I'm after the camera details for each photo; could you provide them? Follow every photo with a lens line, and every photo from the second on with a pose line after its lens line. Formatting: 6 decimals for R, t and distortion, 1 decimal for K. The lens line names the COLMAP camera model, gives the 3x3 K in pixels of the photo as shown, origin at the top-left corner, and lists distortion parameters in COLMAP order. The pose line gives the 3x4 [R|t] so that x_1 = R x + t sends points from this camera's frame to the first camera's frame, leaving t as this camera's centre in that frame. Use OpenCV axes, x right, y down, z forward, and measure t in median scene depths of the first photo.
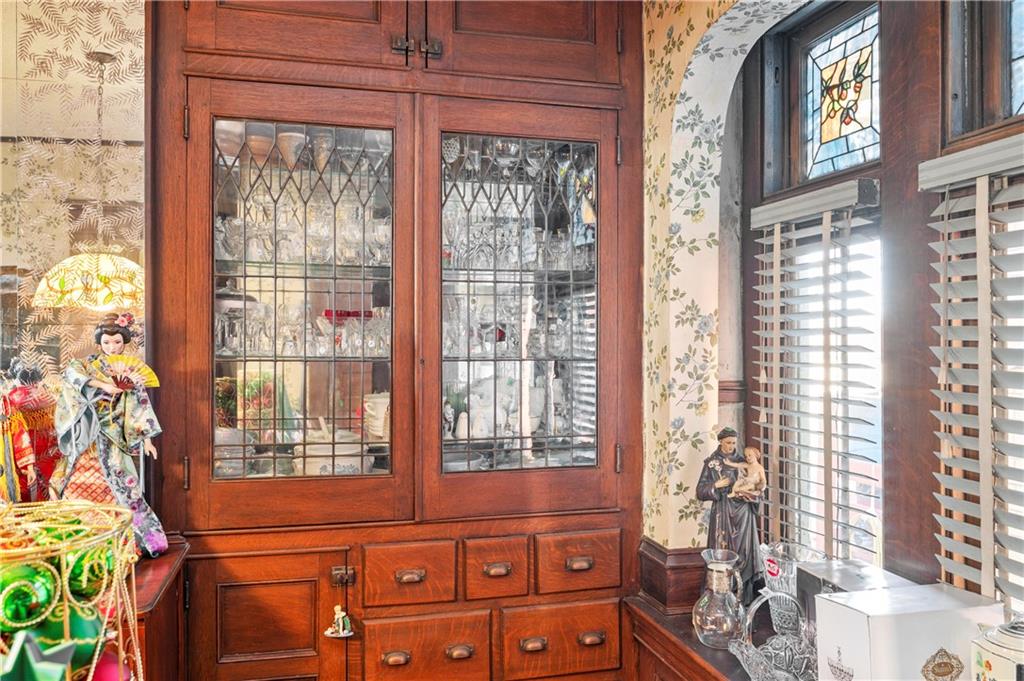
lens RADIAL K [[800.0, 0, 510.0], [0, 800.0, 340.2], [0, 0, 1]] dist [-0.006043, 0.001815]
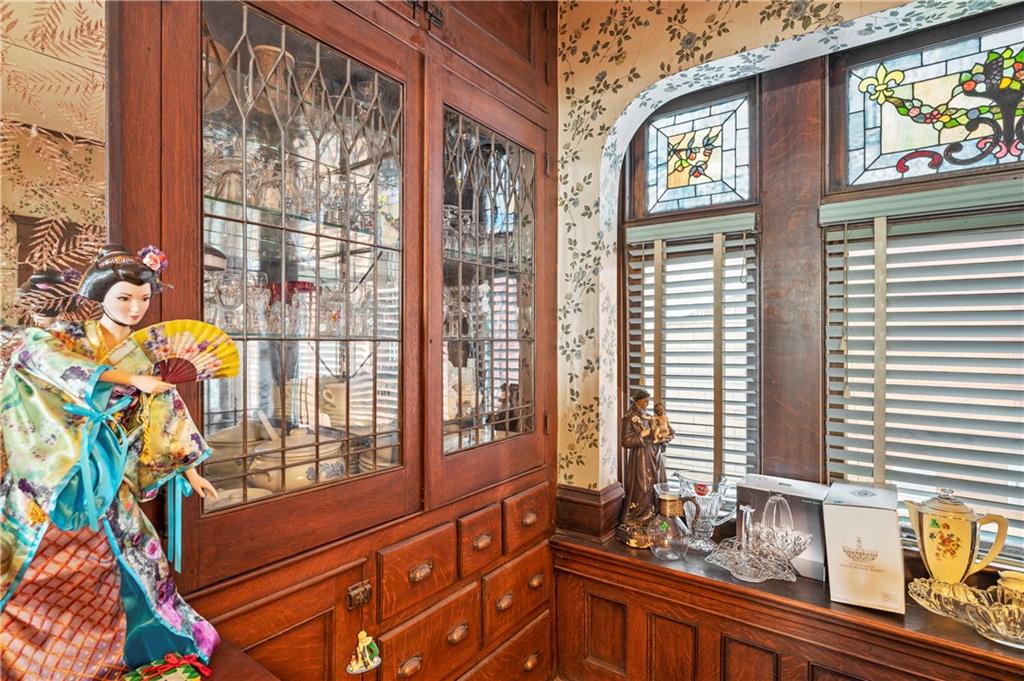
lens RADIAL K [[522.5, 0, 513.9], [0, 522.5, 340.7], [0, 0, 1]] dist [-0.003736, -0.000619]
pose [[0.766076, -0.002572, 0.642745, -0.439517], [0.000673, 0.999995, 0.003200, 0.025038], [-0.642750, -0.002019, 0.766074, 0.474889]]
